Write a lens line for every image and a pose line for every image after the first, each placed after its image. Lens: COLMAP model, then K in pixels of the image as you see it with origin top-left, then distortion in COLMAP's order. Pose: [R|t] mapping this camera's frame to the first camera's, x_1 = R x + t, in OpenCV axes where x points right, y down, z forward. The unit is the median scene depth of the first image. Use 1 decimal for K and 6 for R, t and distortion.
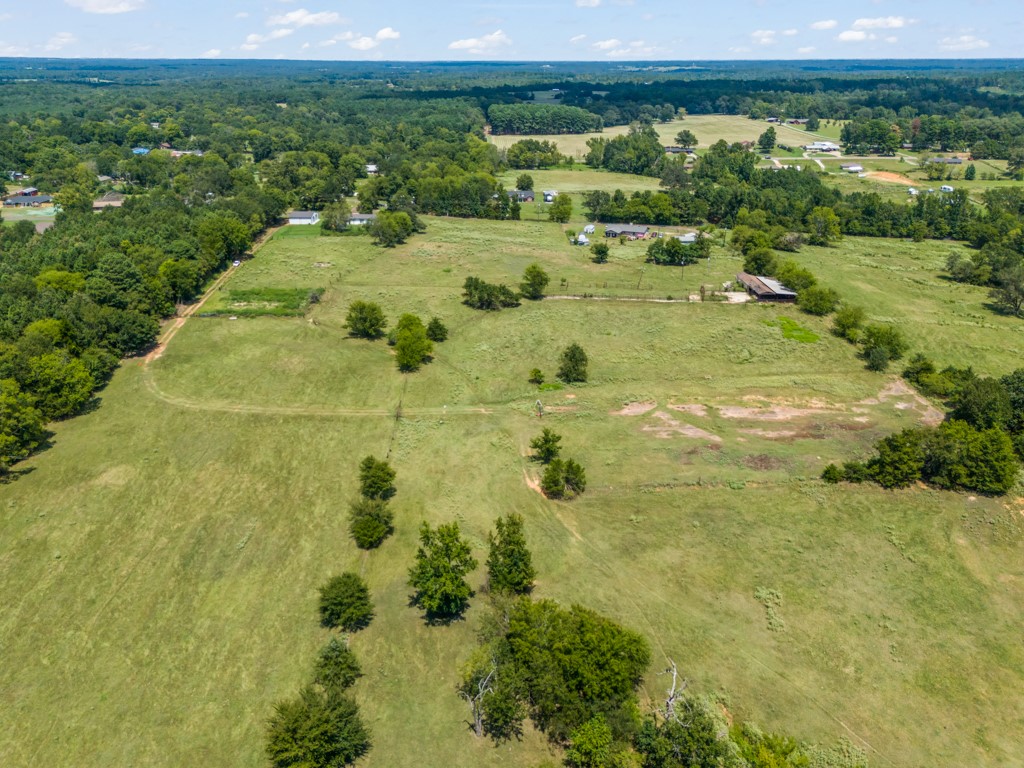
lens RADIAL K [[742.6, 0, 512.0], [0, 742.6, 384.0], [0, 0, 1]] dist [0.054028, -0.045483]
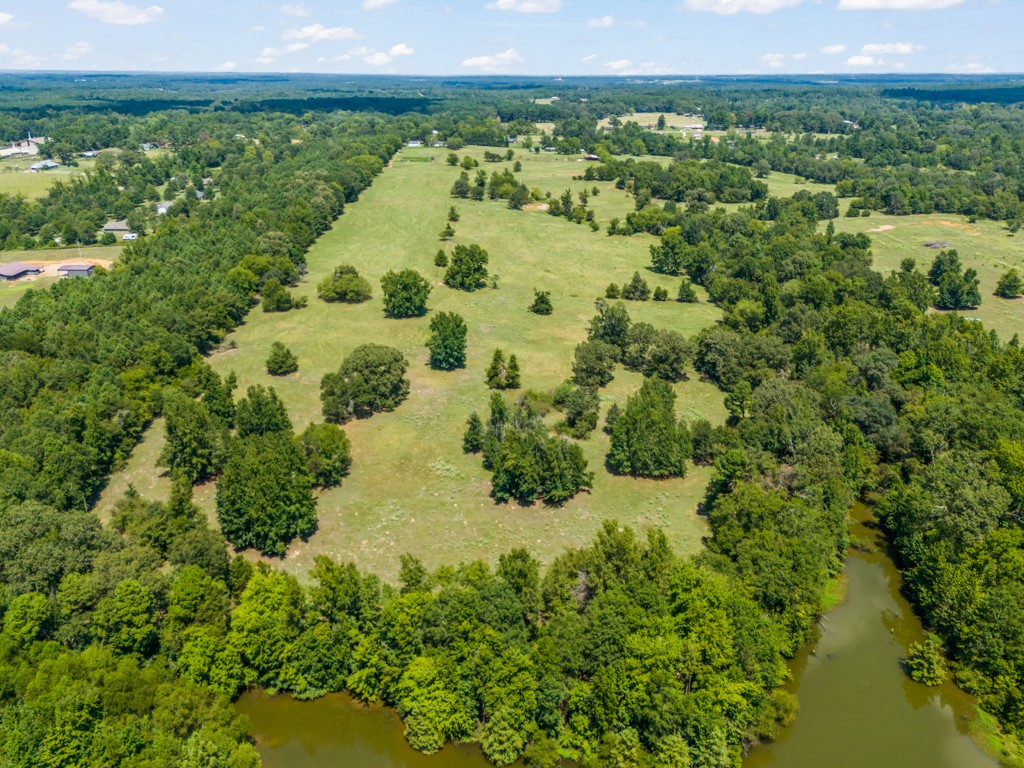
lens RADIAL K [[742.6, 0, 512.0], [0, 742.6, 384.0], [0, 0, 1]] dist [0.054028, -0.045483]
pose [[0.999729, 0.022287, -0.006769, 0.077665], [-0.022418, 0.999550, -0.019946, 0.816593], [0.006322, 0.020093, 0.999778, -1.876729]]
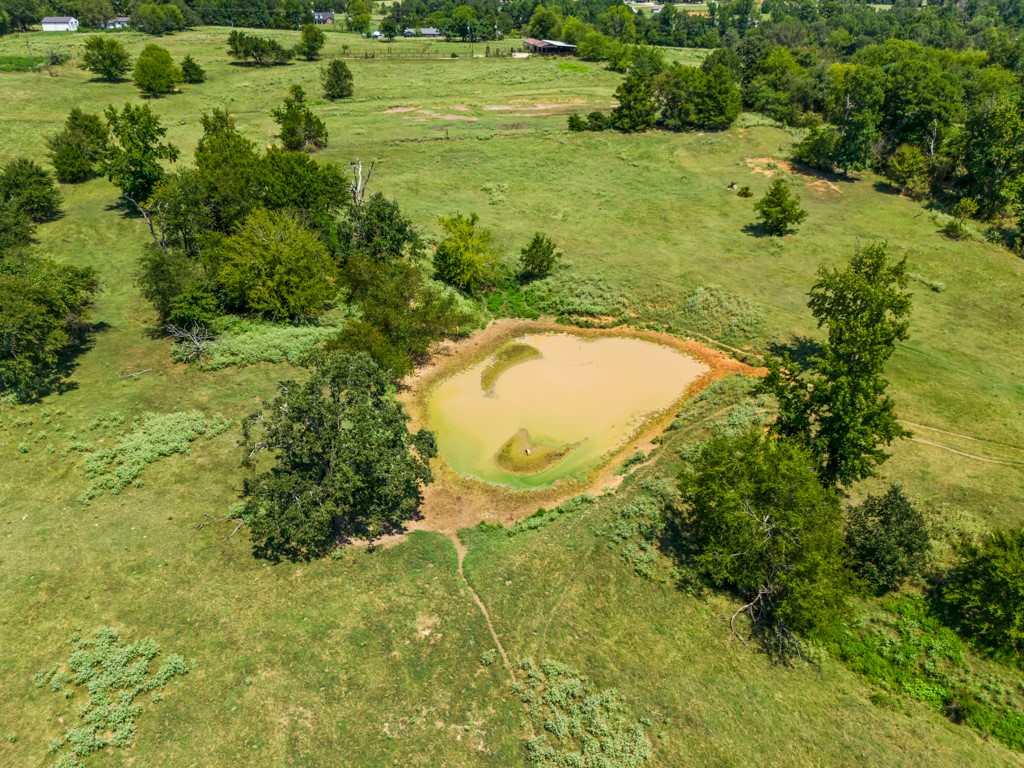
lens RADIAL K [[742.6, 0, 512.0], [0, 742.6, 384.0], [0, 0, 1]] dist [0.054028, -0.045483]
pose [[0.981659, -0.092069, 0.166942, 0.085965], [0.076306, 0.992206, 0.098509, 0.225370], [-0.174711, -0.083963, 0.981033, -0.008921]]
